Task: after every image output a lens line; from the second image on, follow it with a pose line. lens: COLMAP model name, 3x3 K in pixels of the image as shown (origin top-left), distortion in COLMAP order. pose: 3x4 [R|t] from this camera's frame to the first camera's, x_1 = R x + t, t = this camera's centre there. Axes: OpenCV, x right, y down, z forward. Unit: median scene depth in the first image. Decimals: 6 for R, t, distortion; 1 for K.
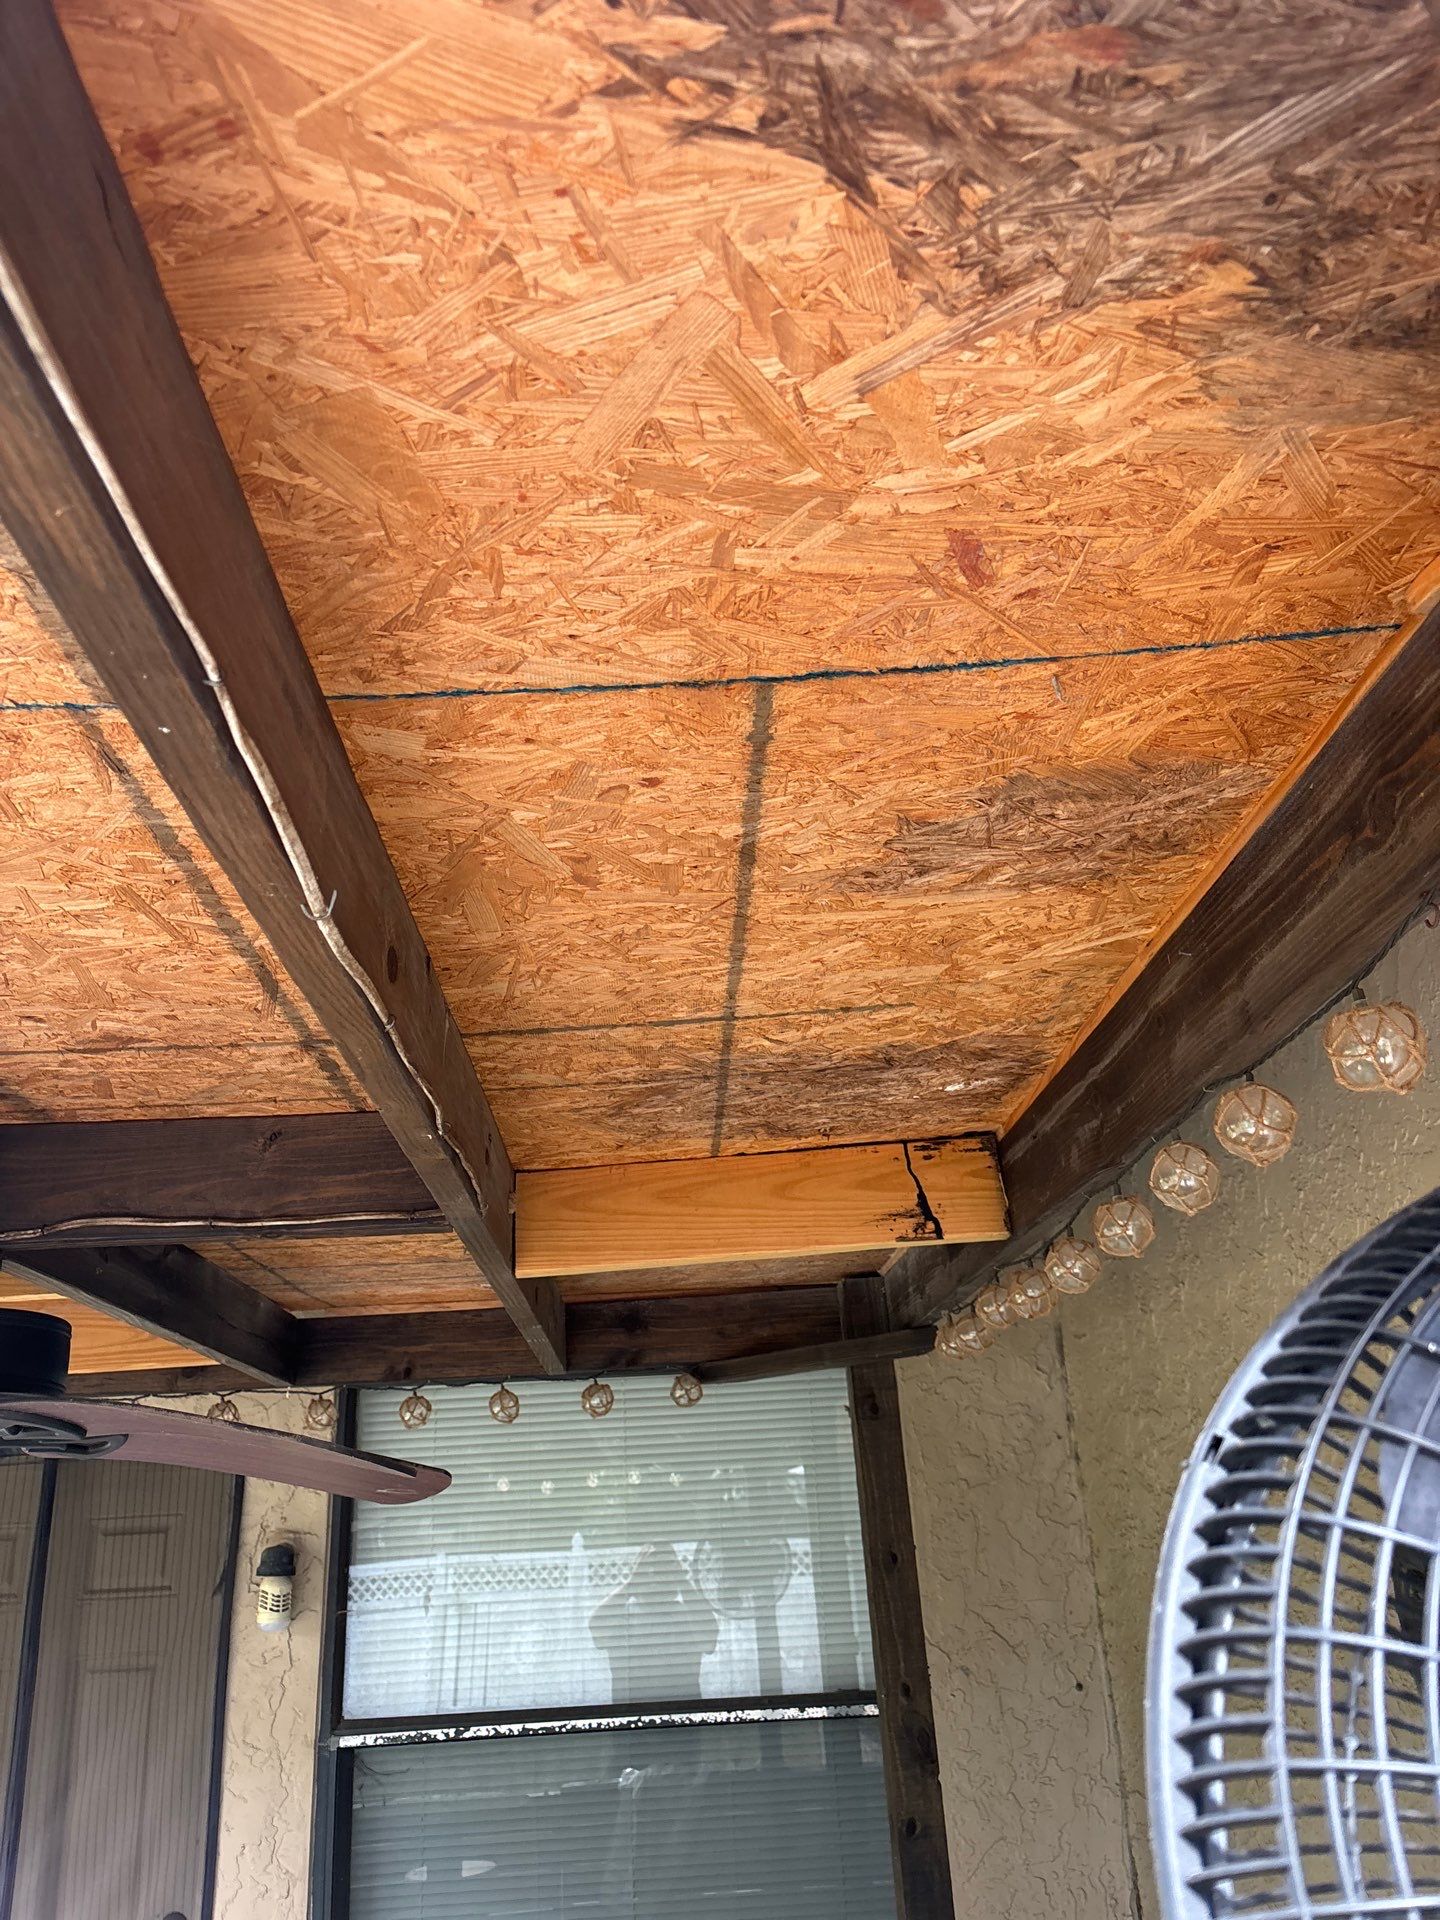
lens RADIAL K [[1428.5, 0, 720.0], [0, 1428.5, 960.0], [0, 0, 1]] dist [0.007726, 0.002592]
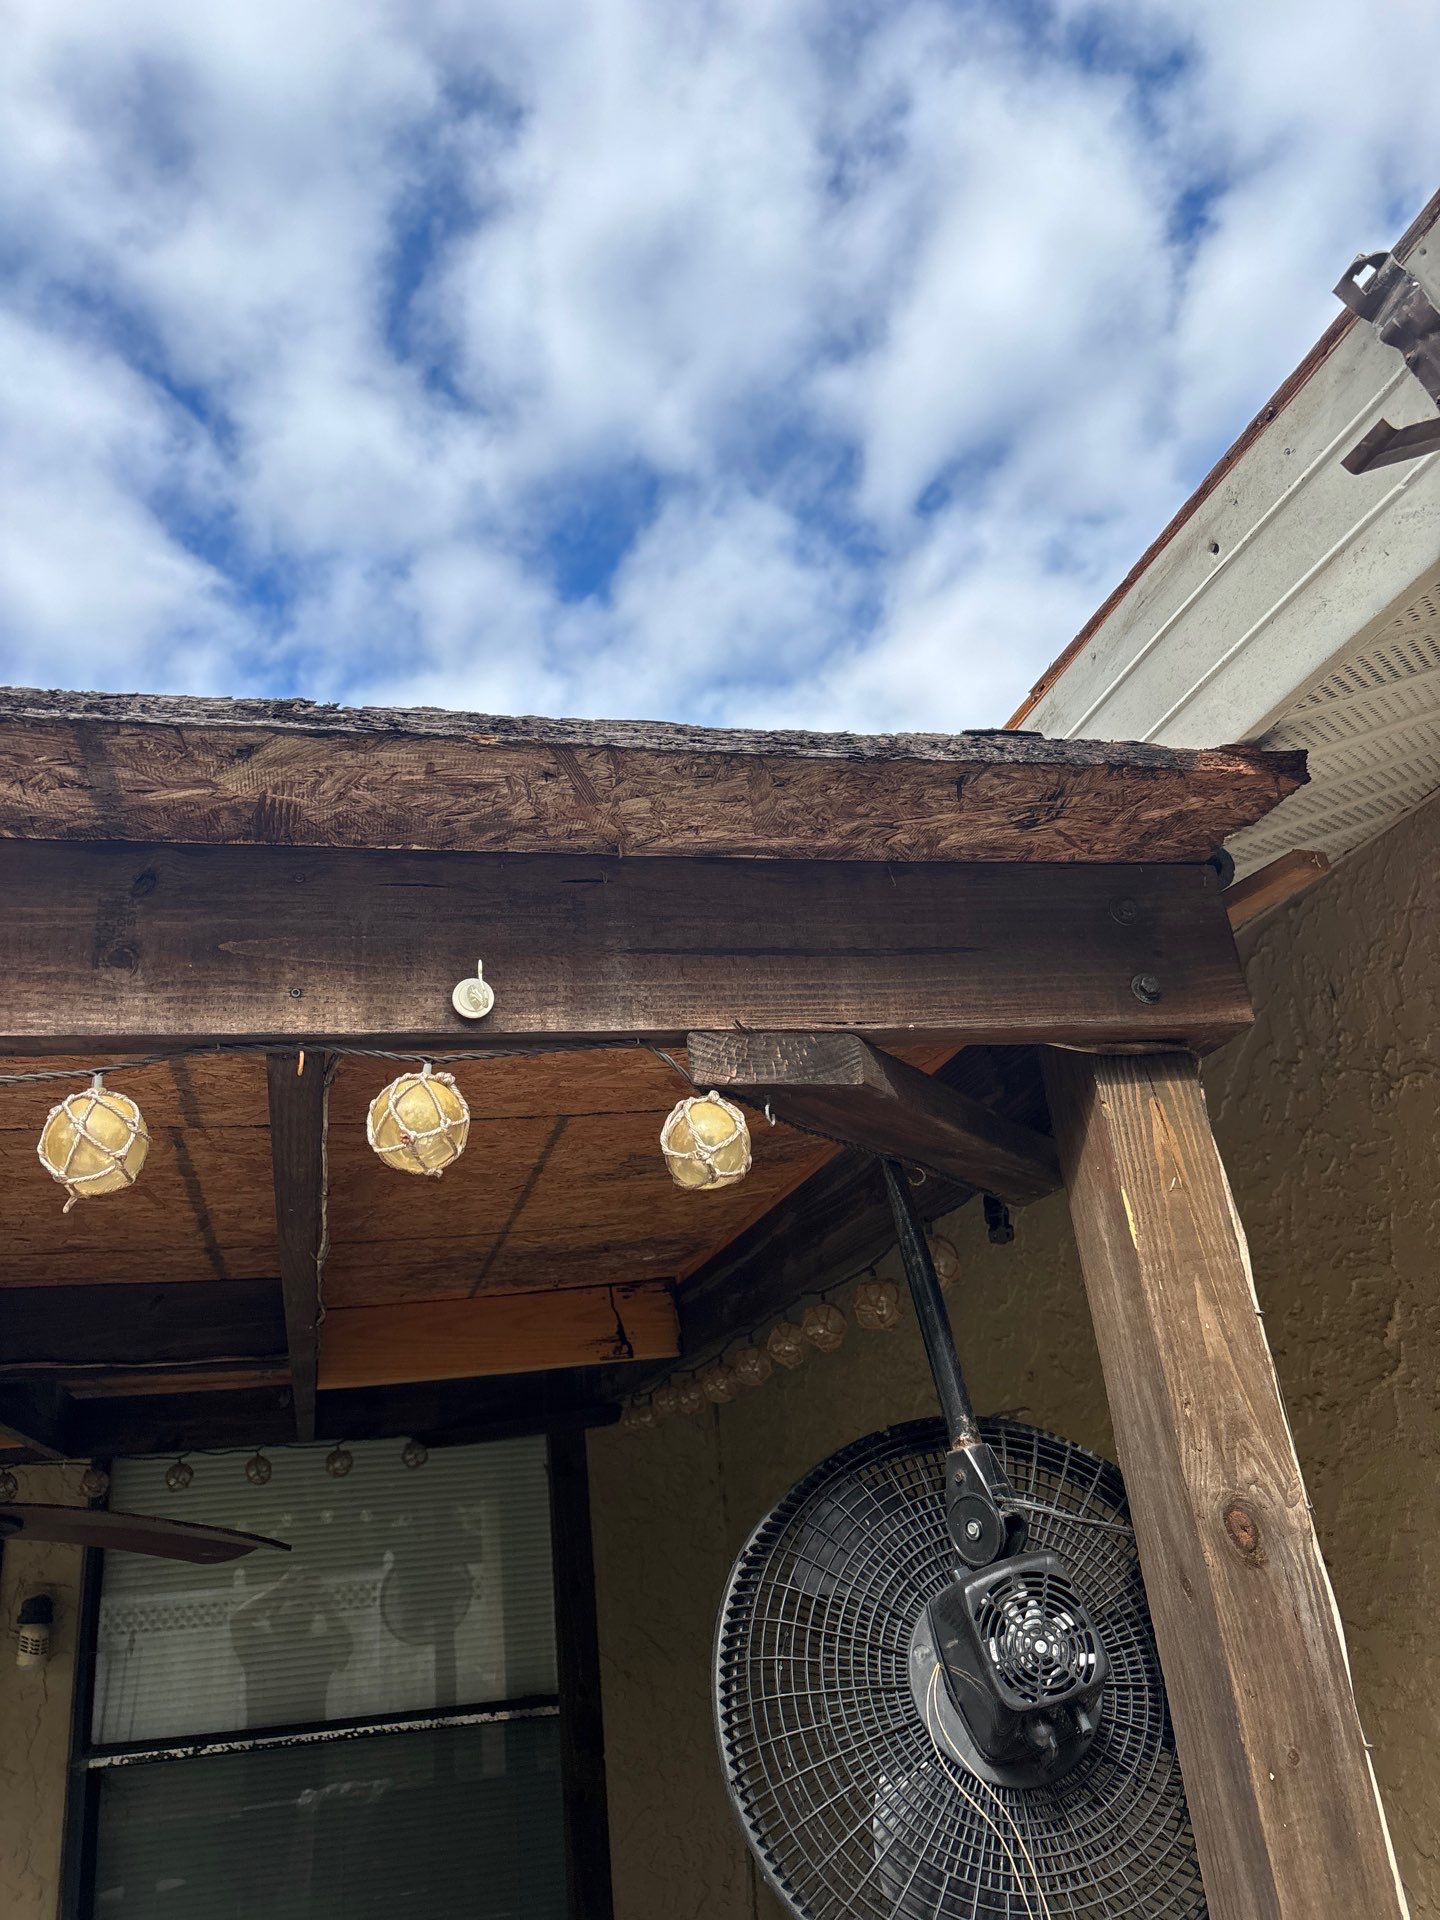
lens RADIAL K [[1438.6, 0, 720.0], [0, 1438.6, 960.0], [0, 0, 1]] dist [0.052814, -0.065668]
pose [[0.975369, 0.055402, 0.213507, -0.085084], [-0.053645, 0.998462, -0.014017, -0.177792], [-0.213955, 0.002219, 0.976841, -0.401886]]
